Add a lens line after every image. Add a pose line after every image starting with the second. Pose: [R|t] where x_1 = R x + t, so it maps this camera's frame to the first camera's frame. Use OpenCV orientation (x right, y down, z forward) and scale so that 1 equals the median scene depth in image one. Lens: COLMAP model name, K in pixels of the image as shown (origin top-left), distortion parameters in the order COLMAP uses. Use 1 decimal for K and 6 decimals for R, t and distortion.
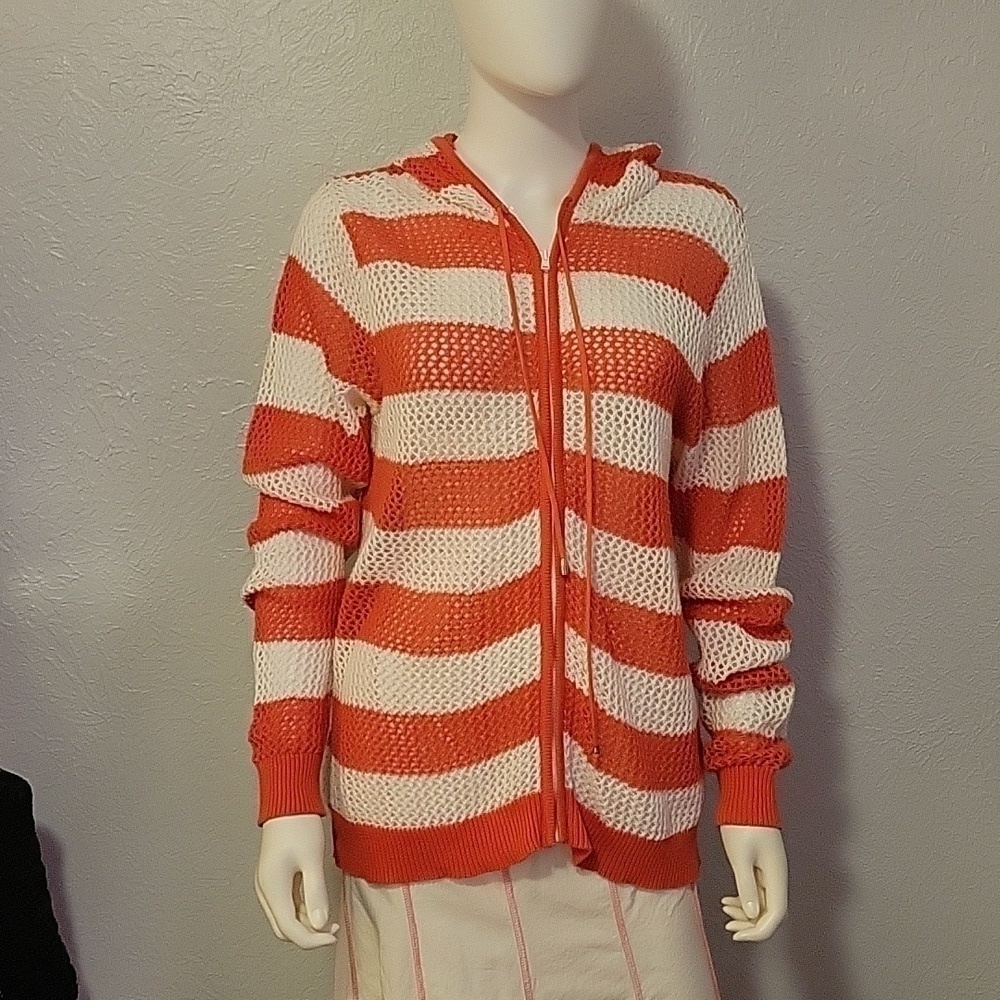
lens RADIAL K [[1571.3, 0, 498.1], [0, 1571.3, 500.1], [0, 0, 1]] dist [0.029909, 0.000000]
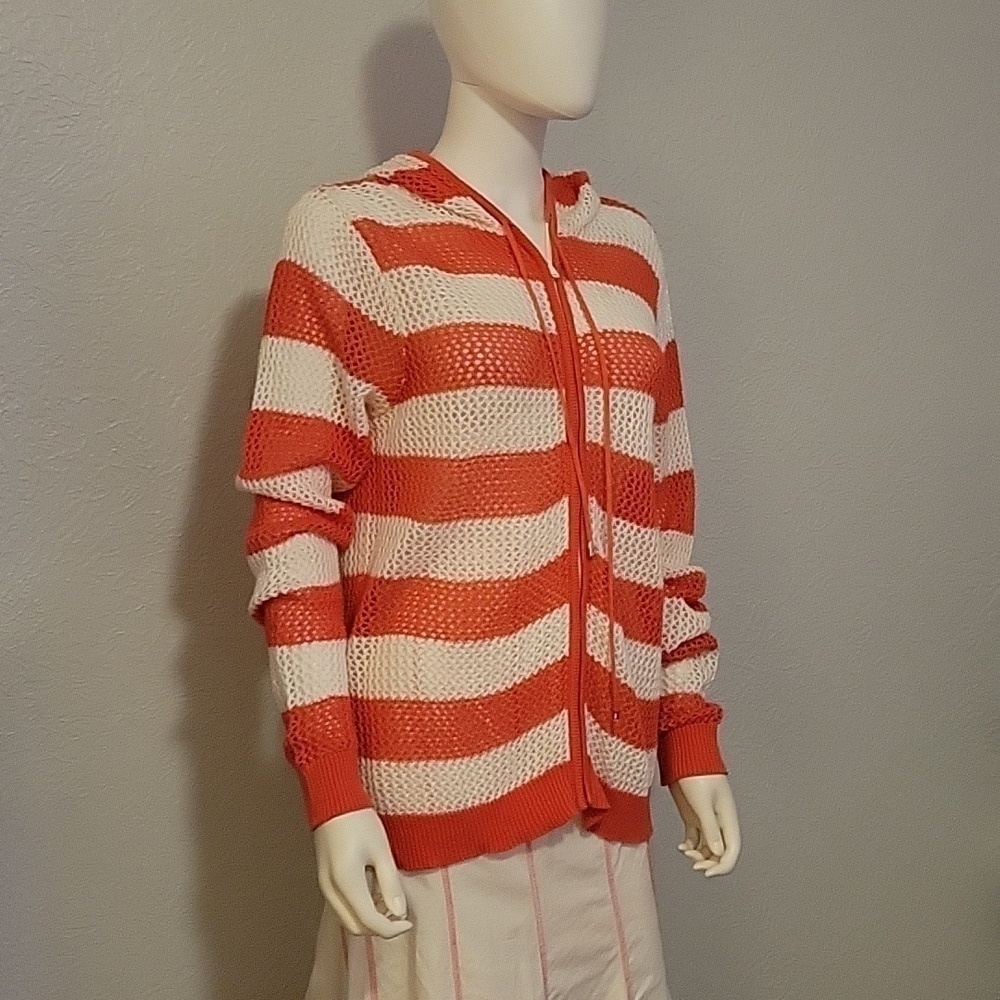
lens RADIAL K [[1571.3, 0, 483.5], [0, 1571.3, 524.4], [0, 0, 1]] dist [0.029909, 0.000000]
pose [[0.897806, -0.043136, 0.438274, -0.488845], [0.055523, 0.998337, -0.015480, 0.037180], [-0.436878, 0.038232, 0.898708, 0.050627]]
